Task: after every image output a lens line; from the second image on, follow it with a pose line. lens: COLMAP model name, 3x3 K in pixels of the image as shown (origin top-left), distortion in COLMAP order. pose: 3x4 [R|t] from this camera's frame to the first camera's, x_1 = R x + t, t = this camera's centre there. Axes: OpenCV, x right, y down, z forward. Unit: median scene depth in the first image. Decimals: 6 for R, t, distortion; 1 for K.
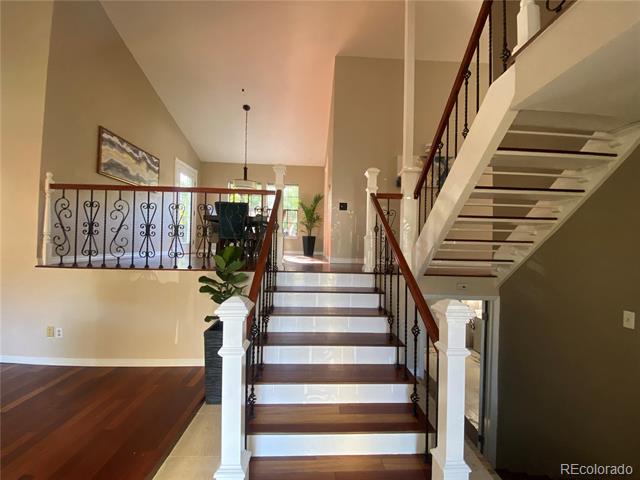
lens RADIAL K [[255.6, 0, 321.0], [0, 255.6, 233.6], [0, 0, 1]] dist [0.002166, 0.000069]
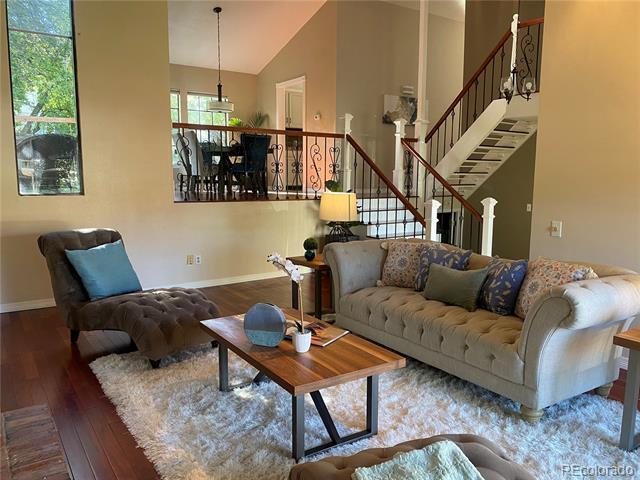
lens RADIAL K [[500.8, 0, 319.2], [0, 500.8, 242.2], [0, 0, 1]] dist [-0.005737, -0.001018]
pose [[0.843622, -0.088558, 0.529584, -1.820390], [0.000798, 0.986511, 0.163695, -0.054320], [-0.536936, -0.137674, 0.832313, -1.177580]]
